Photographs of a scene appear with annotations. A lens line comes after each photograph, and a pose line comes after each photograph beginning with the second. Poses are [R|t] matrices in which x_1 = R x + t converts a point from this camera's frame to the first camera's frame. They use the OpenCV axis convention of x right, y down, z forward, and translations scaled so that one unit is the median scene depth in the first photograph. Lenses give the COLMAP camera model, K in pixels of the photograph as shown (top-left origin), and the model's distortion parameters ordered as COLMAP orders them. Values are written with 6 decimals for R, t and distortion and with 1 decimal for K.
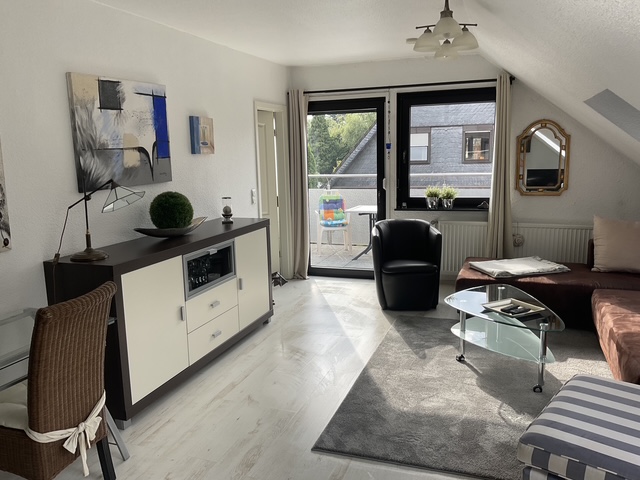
lens RADIAL K [[532.5, 0, 314.0], [0, 532.5, 237.7], [0, 0, 1]] dist [0.057869, -0.122475]
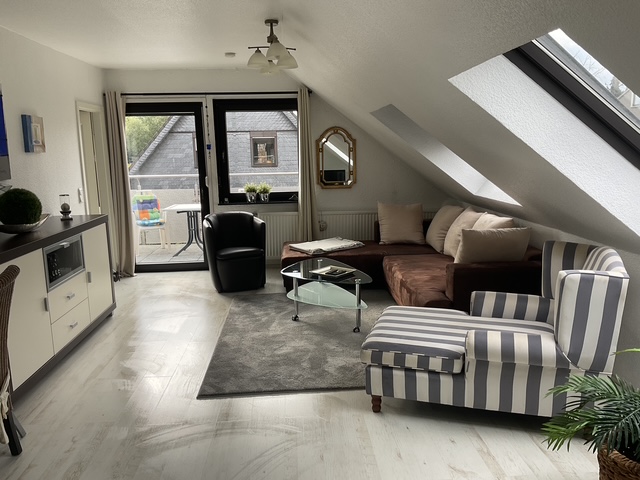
lens RADIAL K [[532.5, 0, 322.6], [0, 532.5, 239.4], [0, 0, 1]] dist [0.057869, -0.122475]
pose [[0.915210, -0.062467, 0.398106, -0.141542], [0.065165, 0.997852, 0.006765, 0.038750], [-0.397673, 0.019751, 0.917315, -0.147562]]
